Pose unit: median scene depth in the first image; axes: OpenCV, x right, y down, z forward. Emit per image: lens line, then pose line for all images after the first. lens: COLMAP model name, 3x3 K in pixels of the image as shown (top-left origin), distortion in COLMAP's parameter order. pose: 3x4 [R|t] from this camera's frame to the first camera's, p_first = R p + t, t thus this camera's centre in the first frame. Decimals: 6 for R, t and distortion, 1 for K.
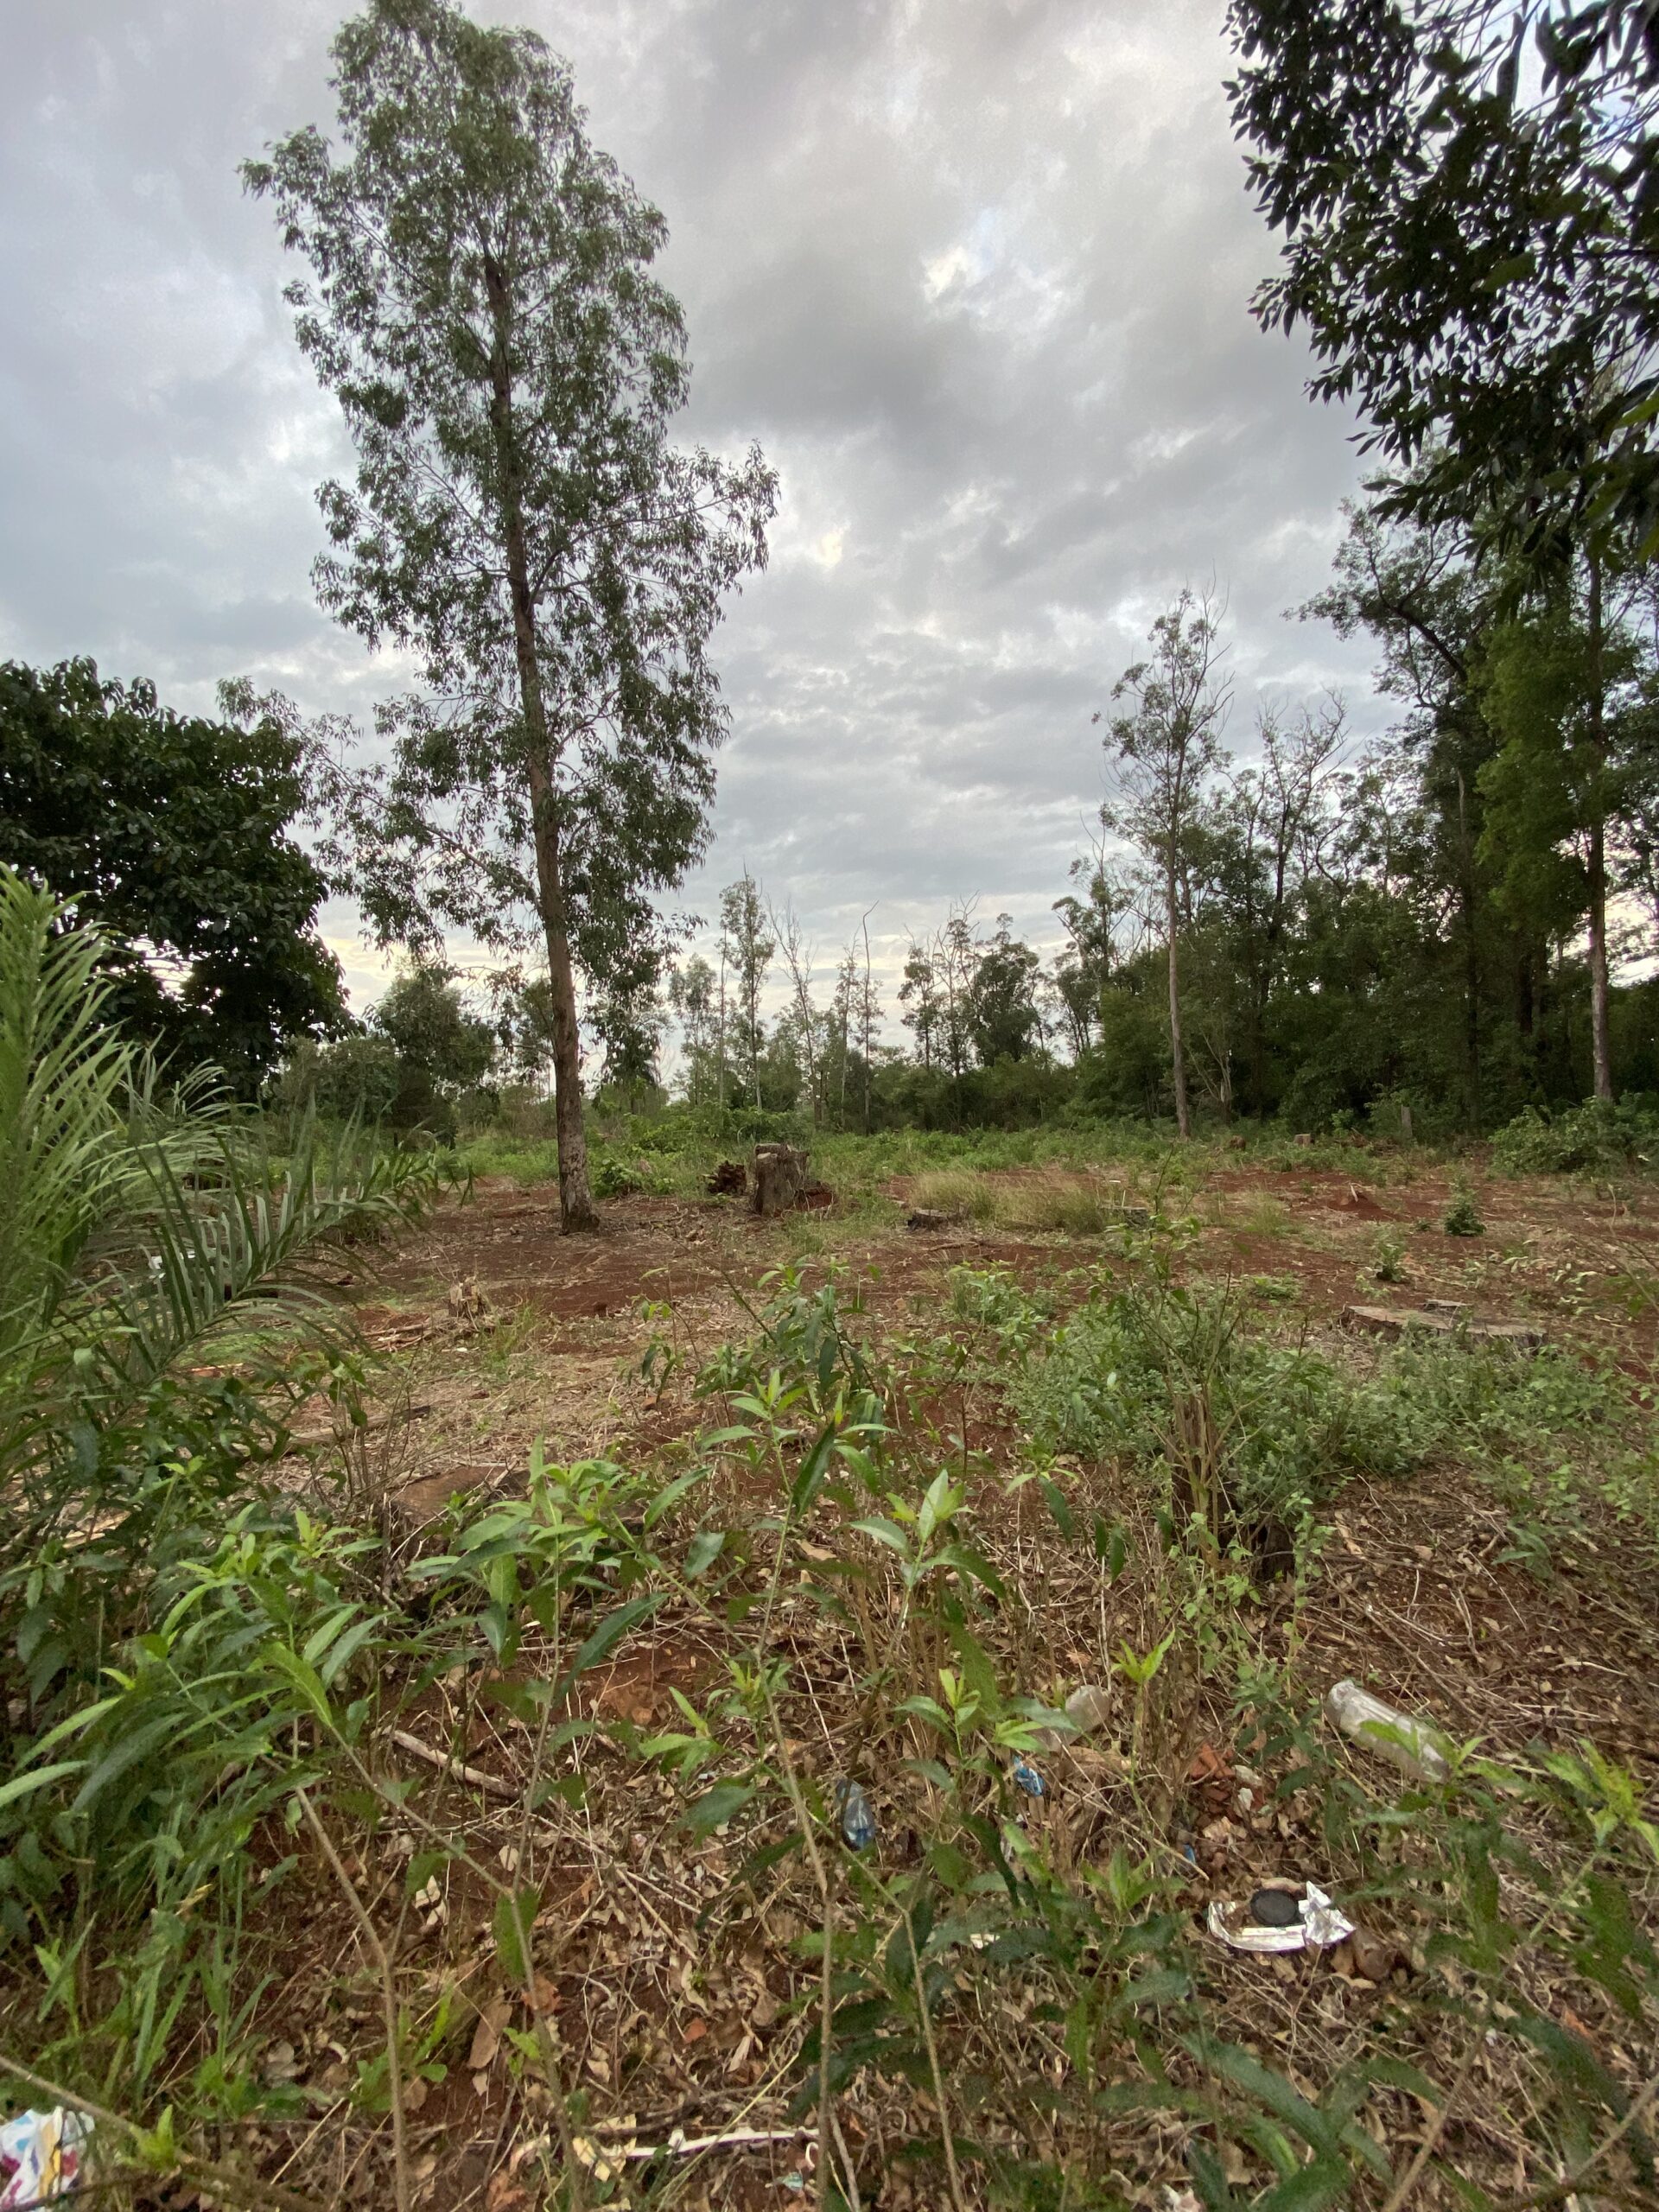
lens RADIAL K [[879.7, 0, 798.1], [0, 879.7, 1143.9], [0, 0, 1]] dist [-0.033895, -0.000605]
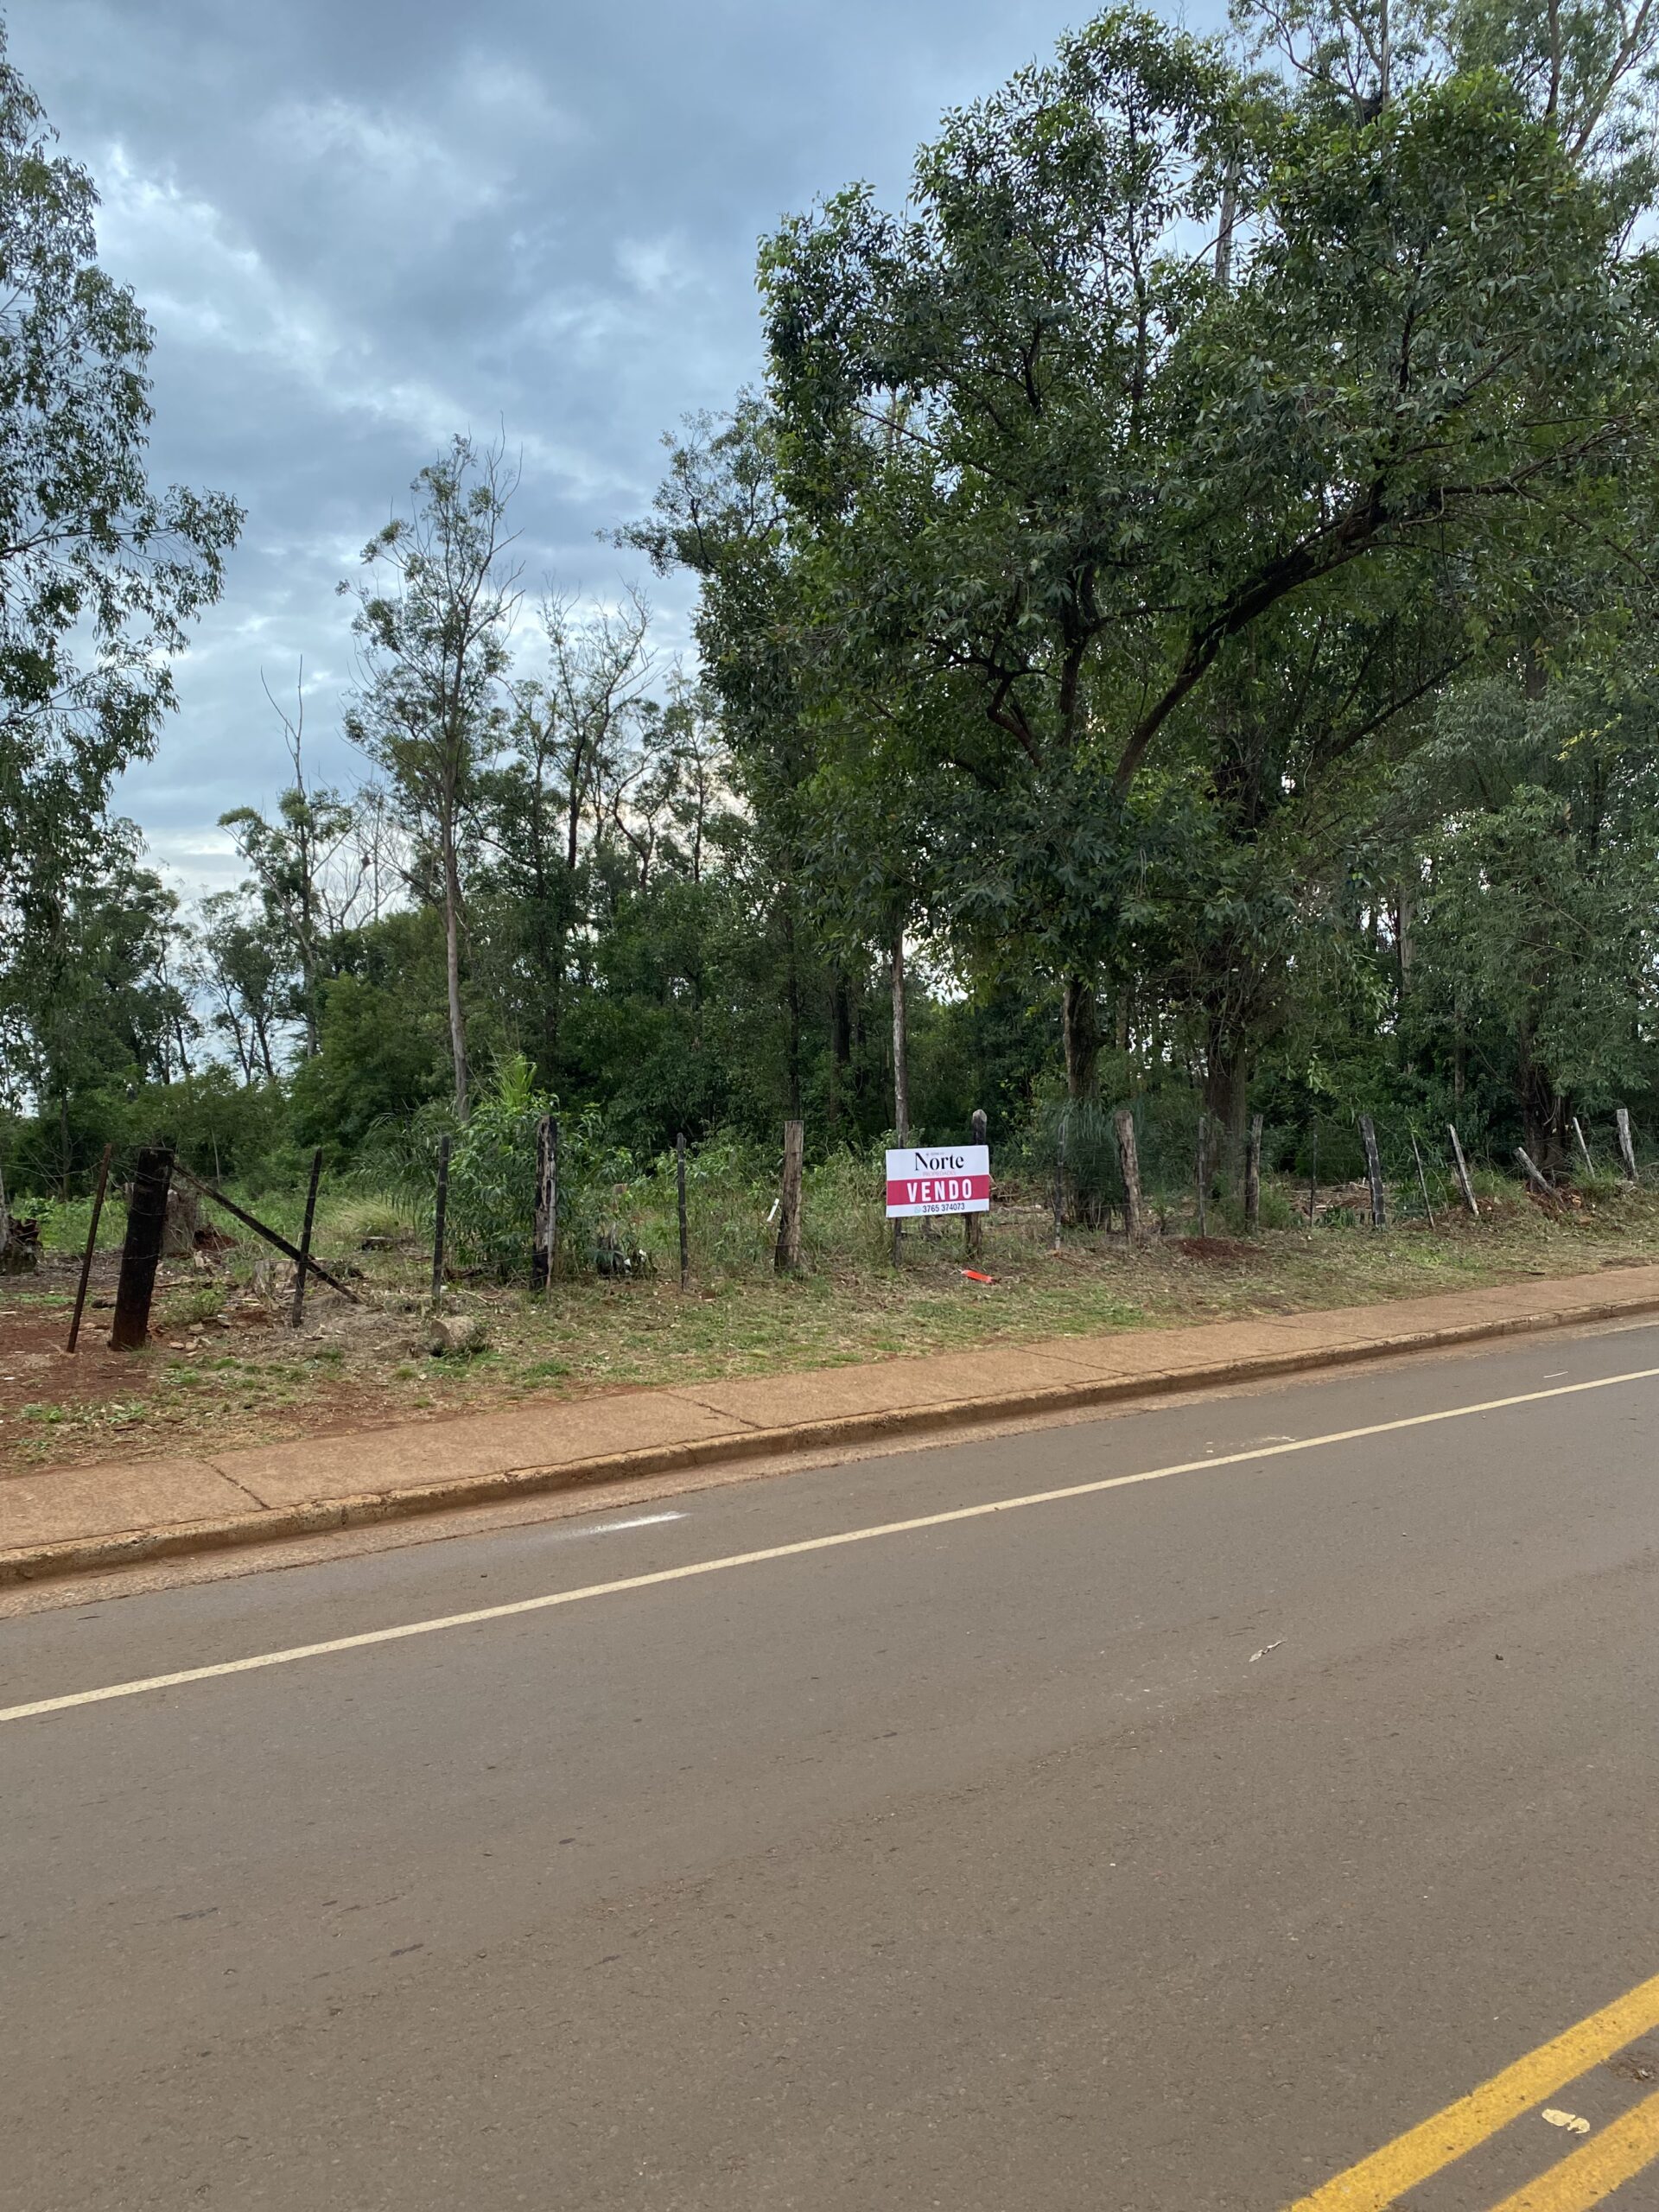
lens RADIAL K [[1707.3, 0, 848.2], [0, 1707.3, 1105.4], [0, 0, 1]] dist [0.011697, -0.011942]
pose [[0.770396, 0.010760, 0.637475, -0.120773], [0.037879, 0.997319, -0.062611, 0.010405], [-0.636439, 0.072383, 0.767923, -0.153362]]
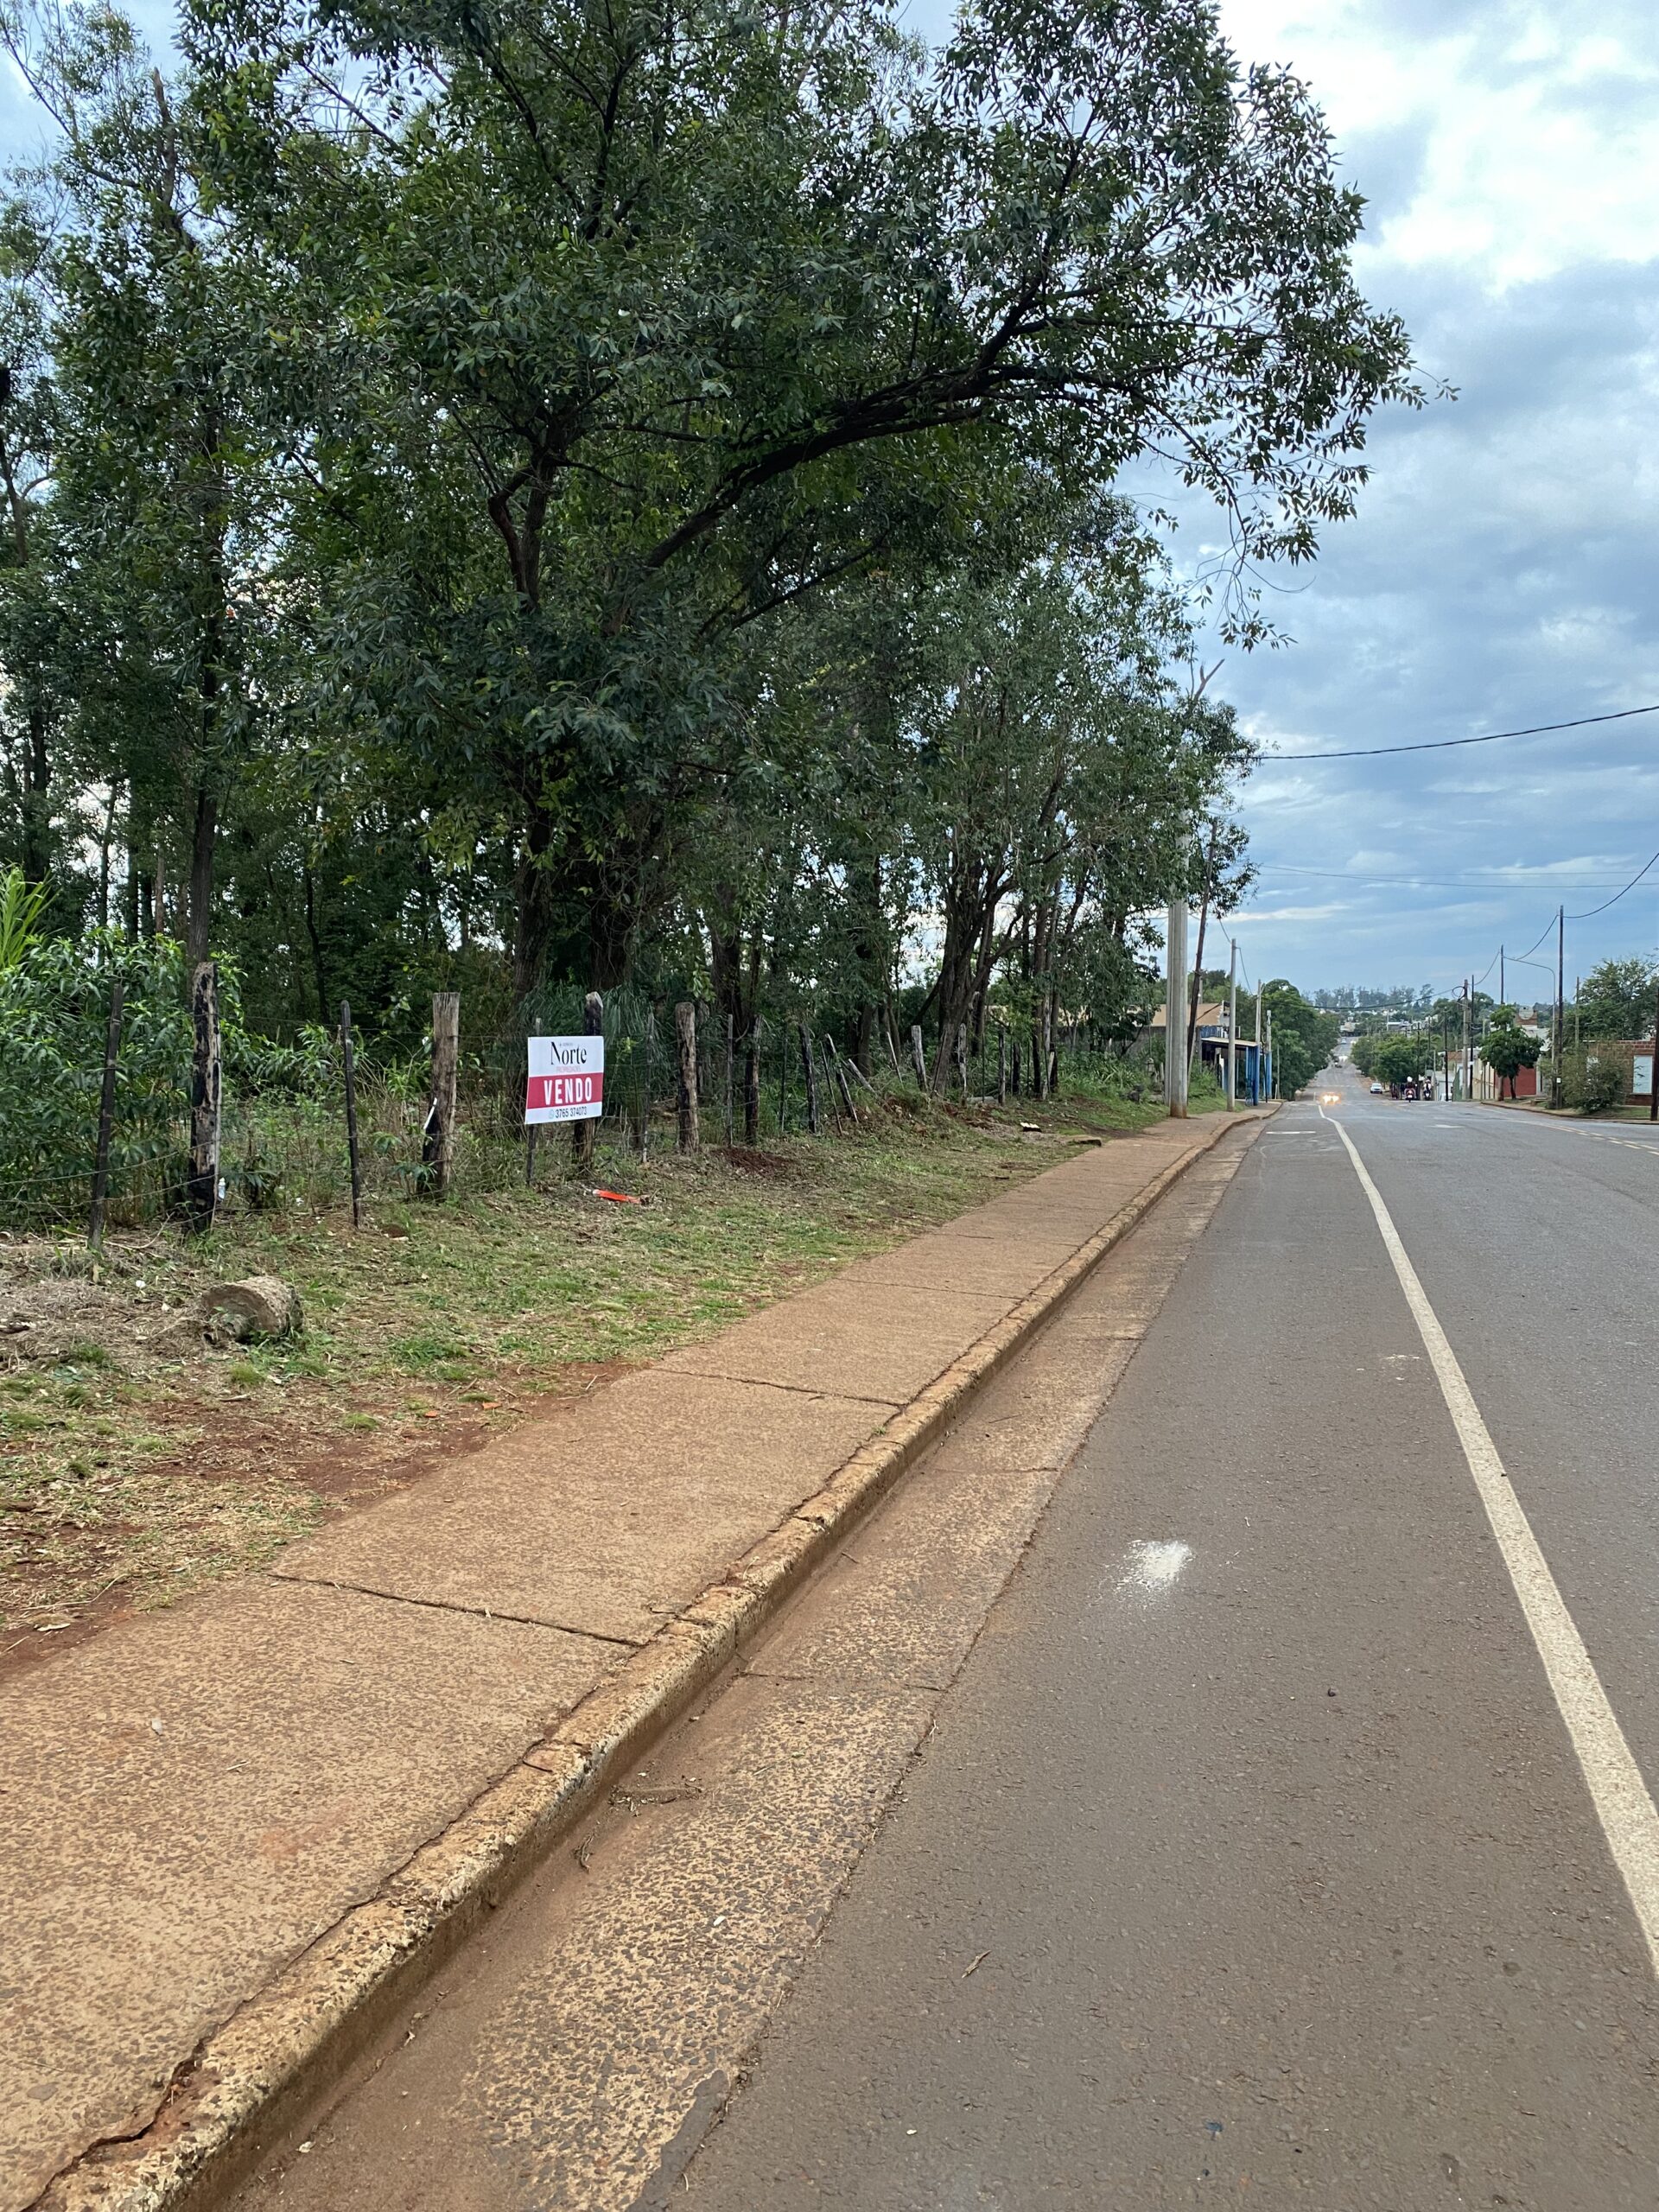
lens RADIAL K [[1707.3, 0, 840.1], [0, 1707.3, 1113.9], [0, 0, 1]] dist [0.011697, -0.011942]
pose [[0.227825, -0.019009, 0.973517, -0.133701], [0.035016, 0.999323, 0.011318, 0.009443], [-0.973072, 0.031510, 0.228336, -0.064743]]
